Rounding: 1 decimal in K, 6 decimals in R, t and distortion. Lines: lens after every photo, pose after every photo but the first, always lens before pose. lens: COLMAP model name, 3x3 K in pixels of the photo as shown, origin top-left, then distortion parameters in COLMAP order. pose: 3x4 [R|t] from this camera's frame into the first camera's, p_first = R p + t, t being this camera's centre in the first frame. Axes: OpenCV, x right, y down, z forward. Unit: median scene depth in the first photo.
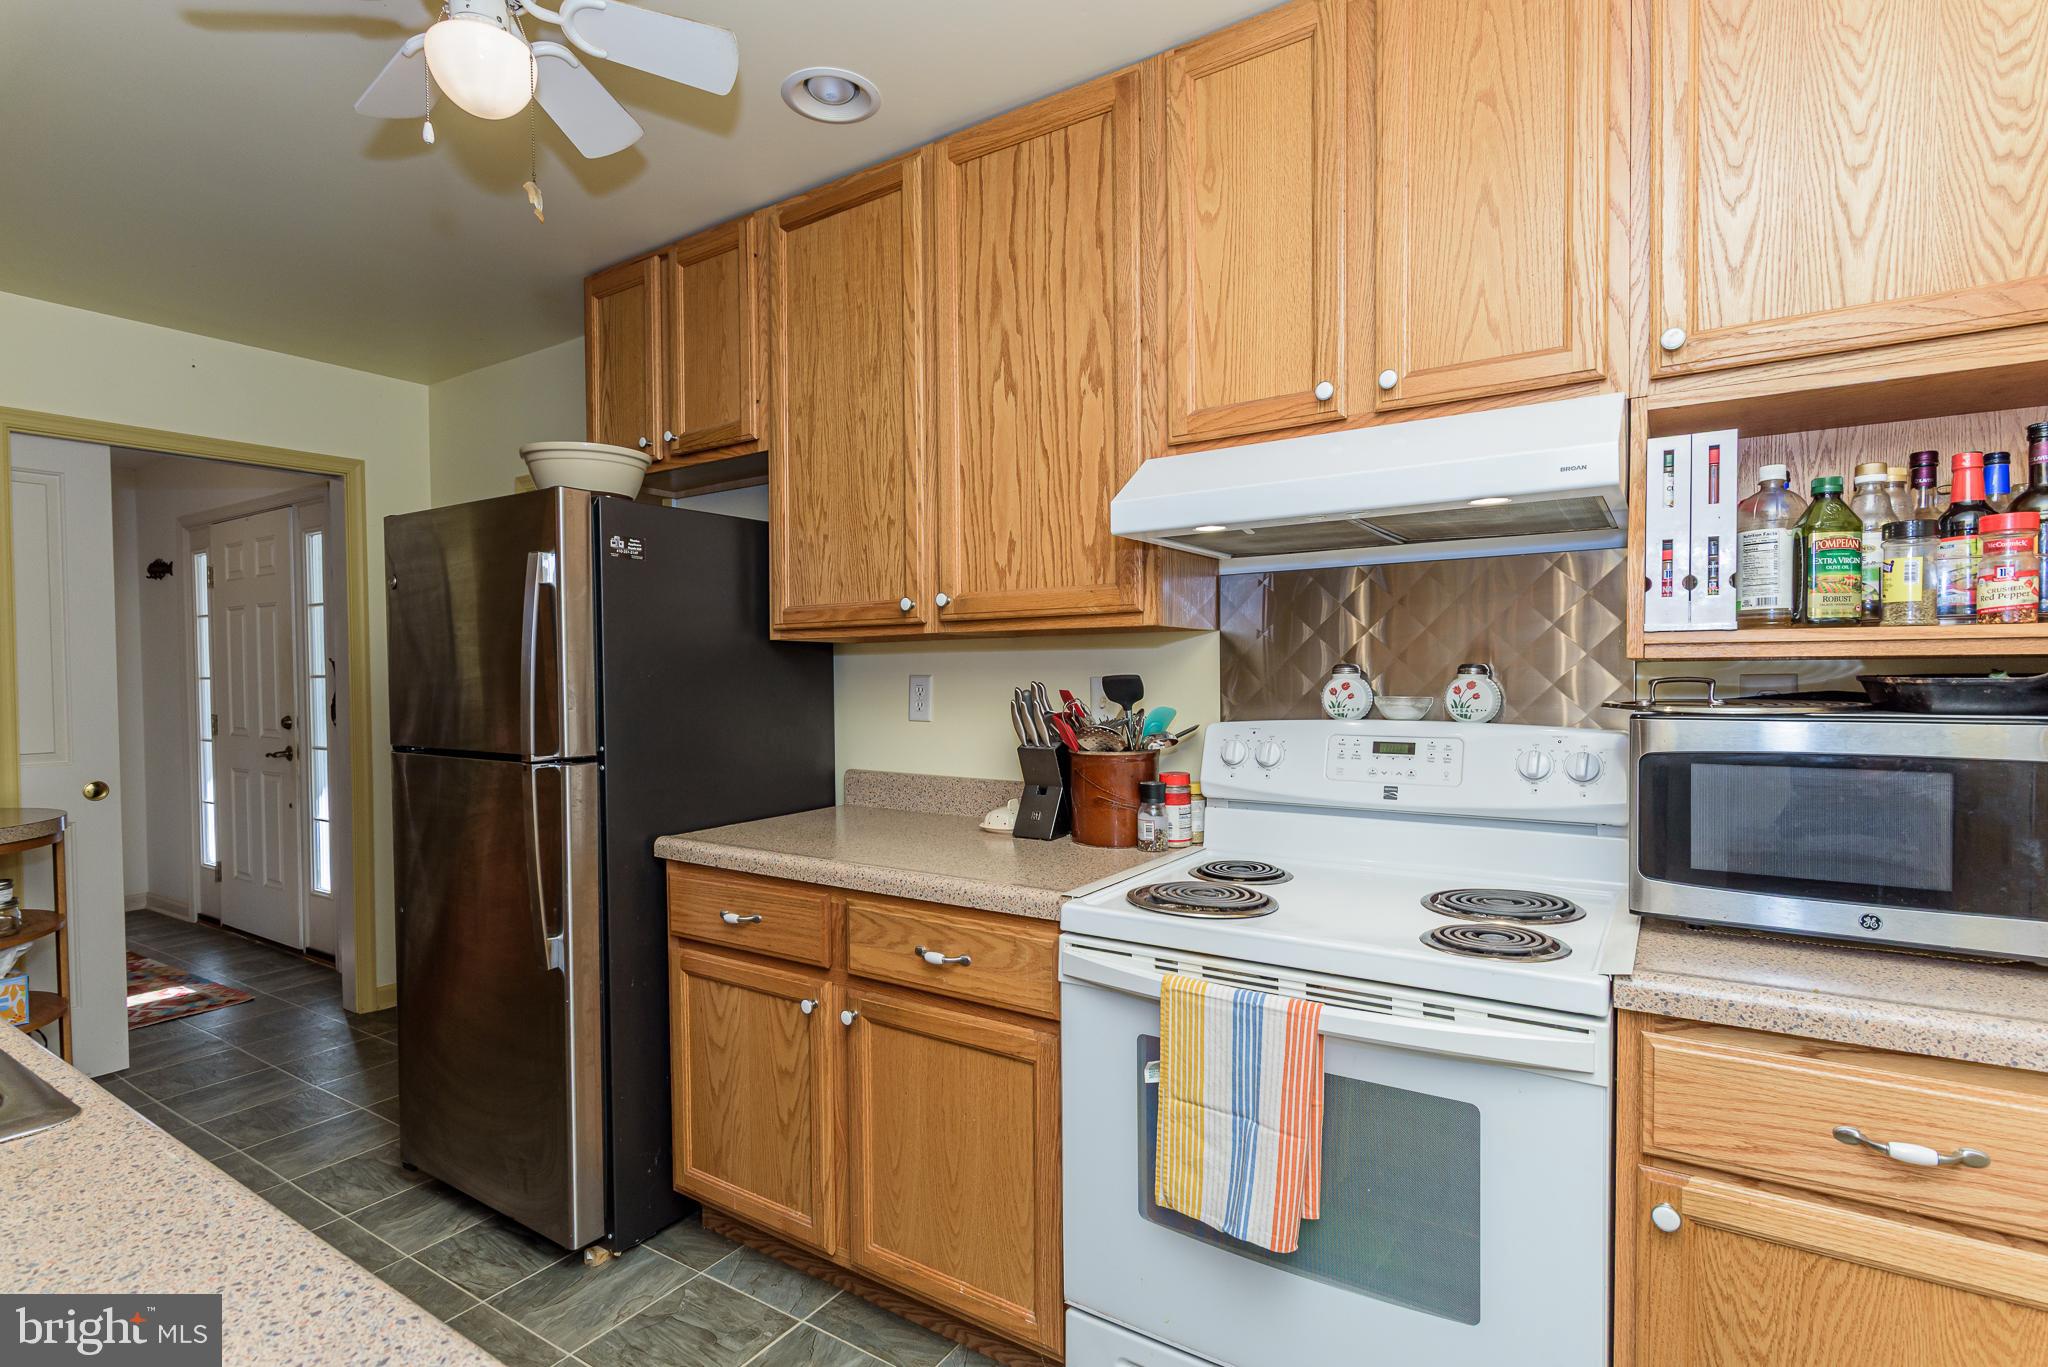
lens RADIAL K [[995.3, 0, 1023.9], [0, 995.3, 693.4], [0, 0, 1]] dist [0.002962, -0.000519]
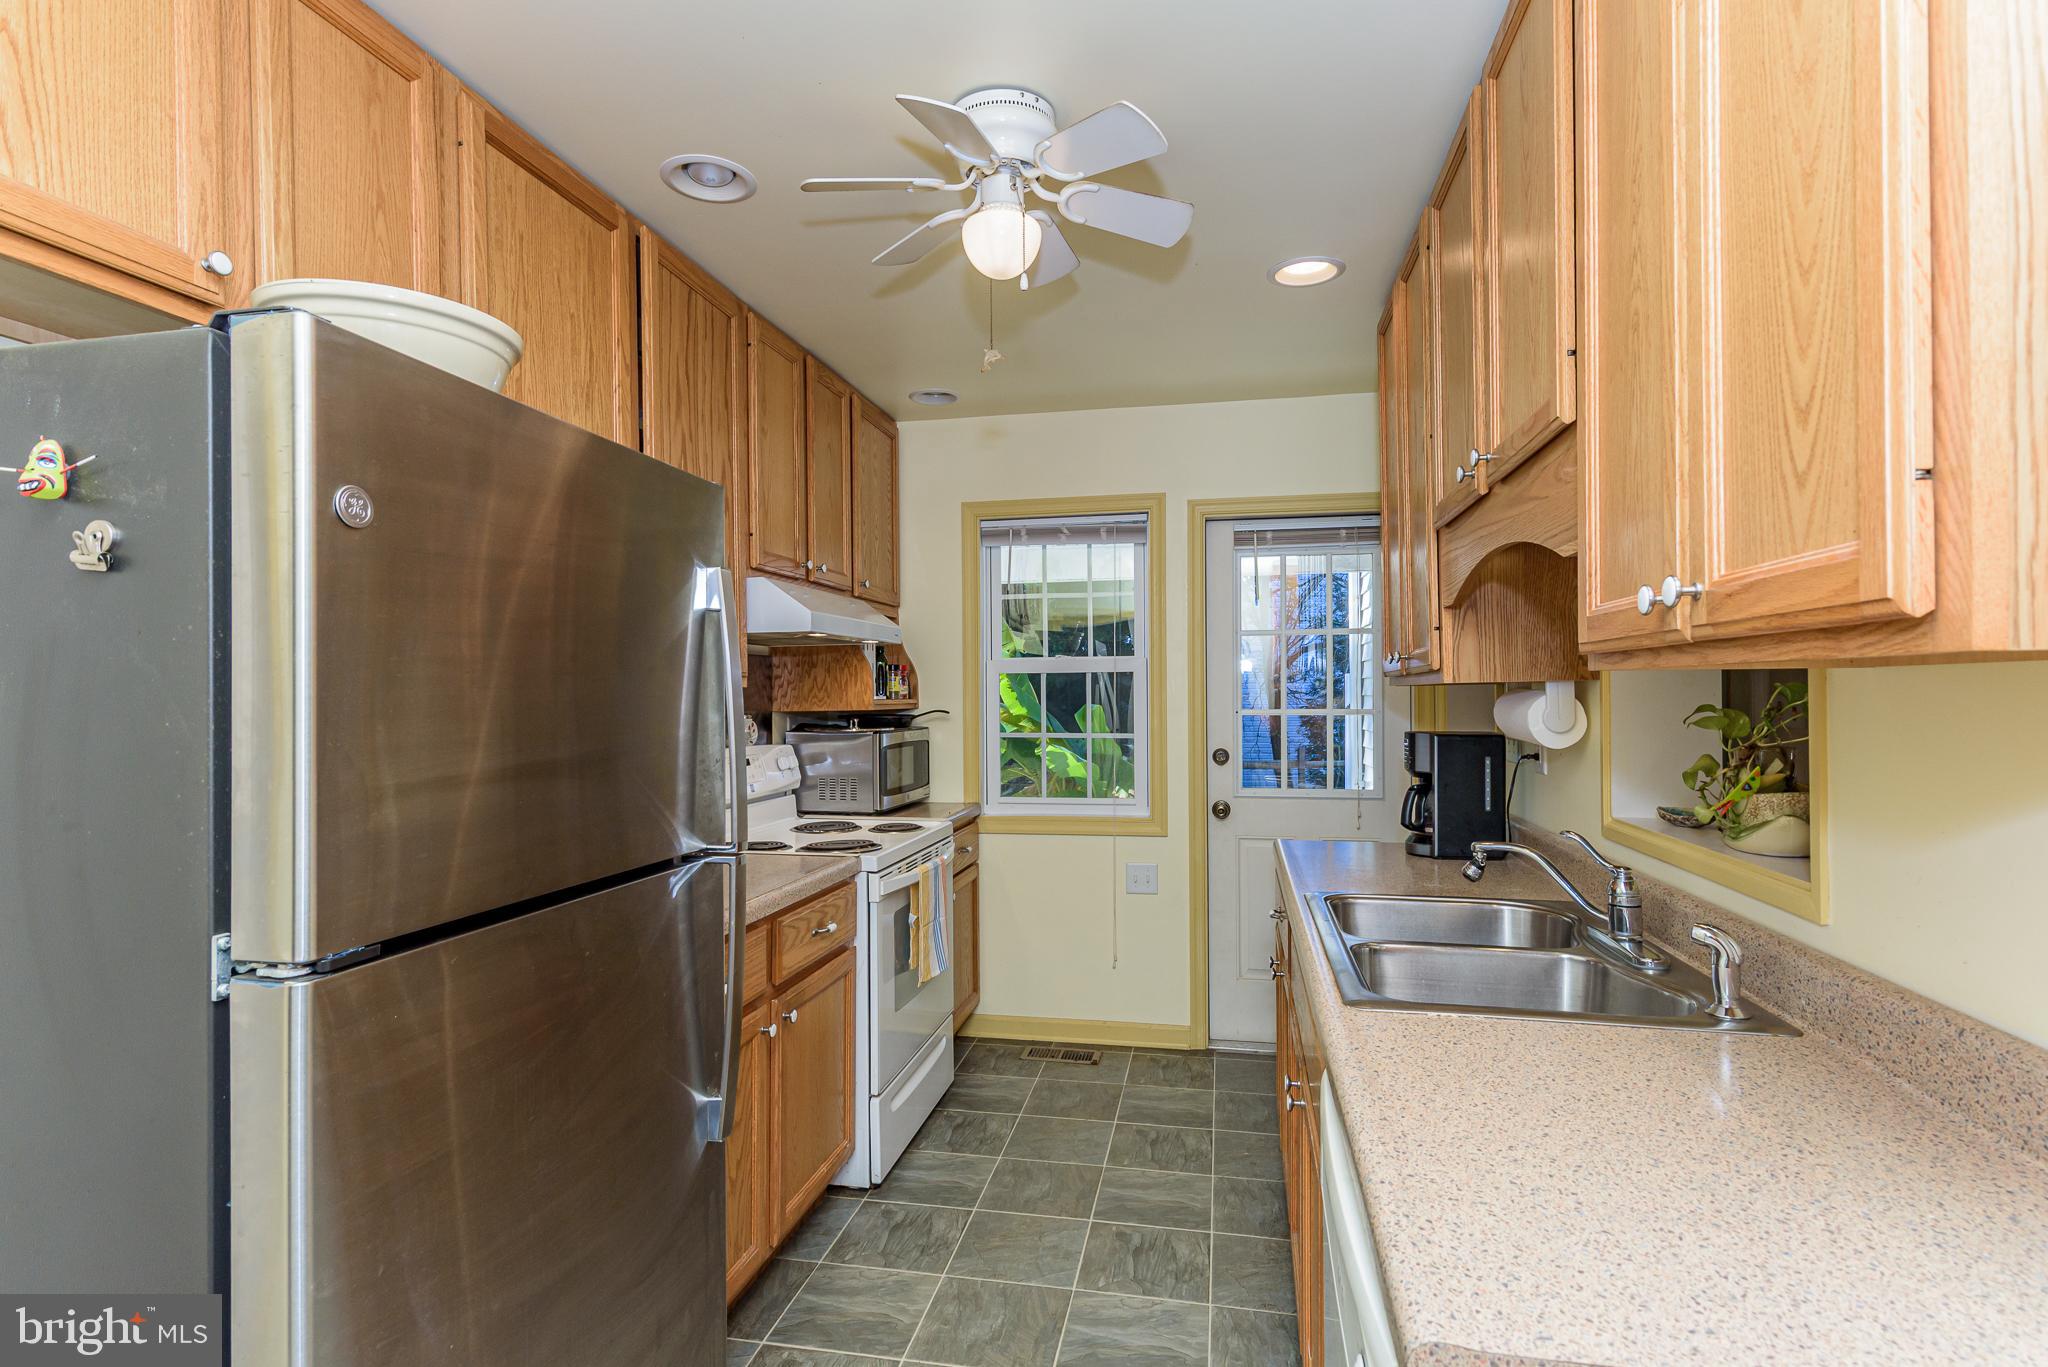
lens RADIAL K [[1029.3, 0, 1017.6], [0, 1029.3, 685.7], [0, 0, 1]] dist [0.000093, -0.000119]
pose [[-0.370201, 0.017630, 0.928784, -1.238952], [0.031843, 0.999473, -0.006280, -0.043287], [-0.928406, 0.027251, -0.370567, 1.049139]]
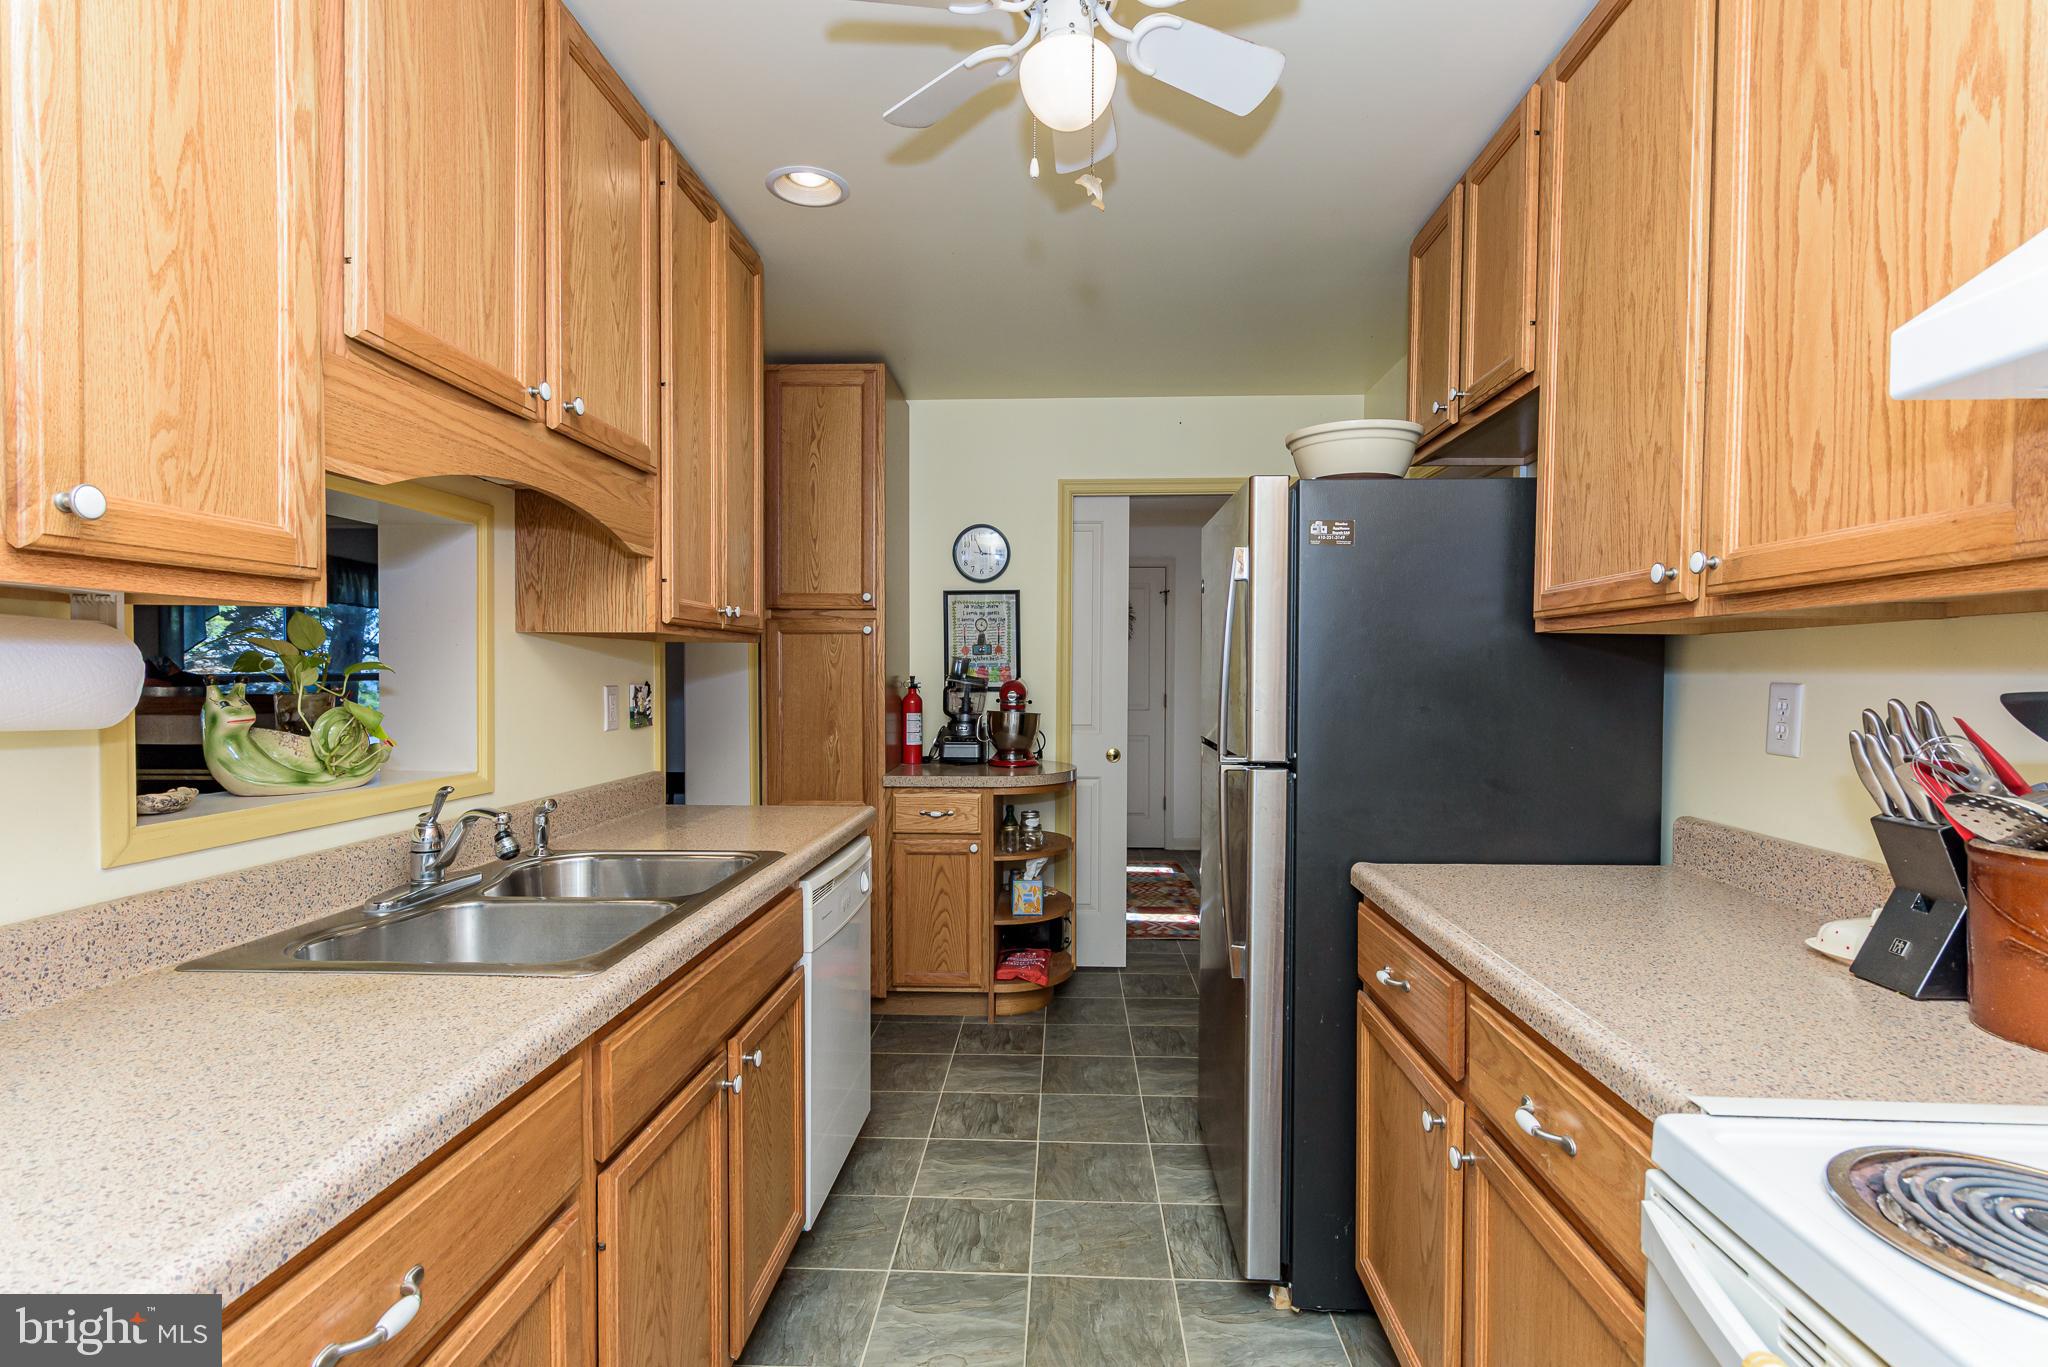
lens RADIAL K [[995.3, 0, 1023.9], [0, 995.3, 693.4], [0, 0, 1]] dist [0.002962, -0.000519]
pose [[0.508789, 0.031368, -0.860320, 0.237648], [-0.028877, 0.999395, 0.019361, -0.011994], [0.860407, 0.014992, 0.509387, 0.317721]]
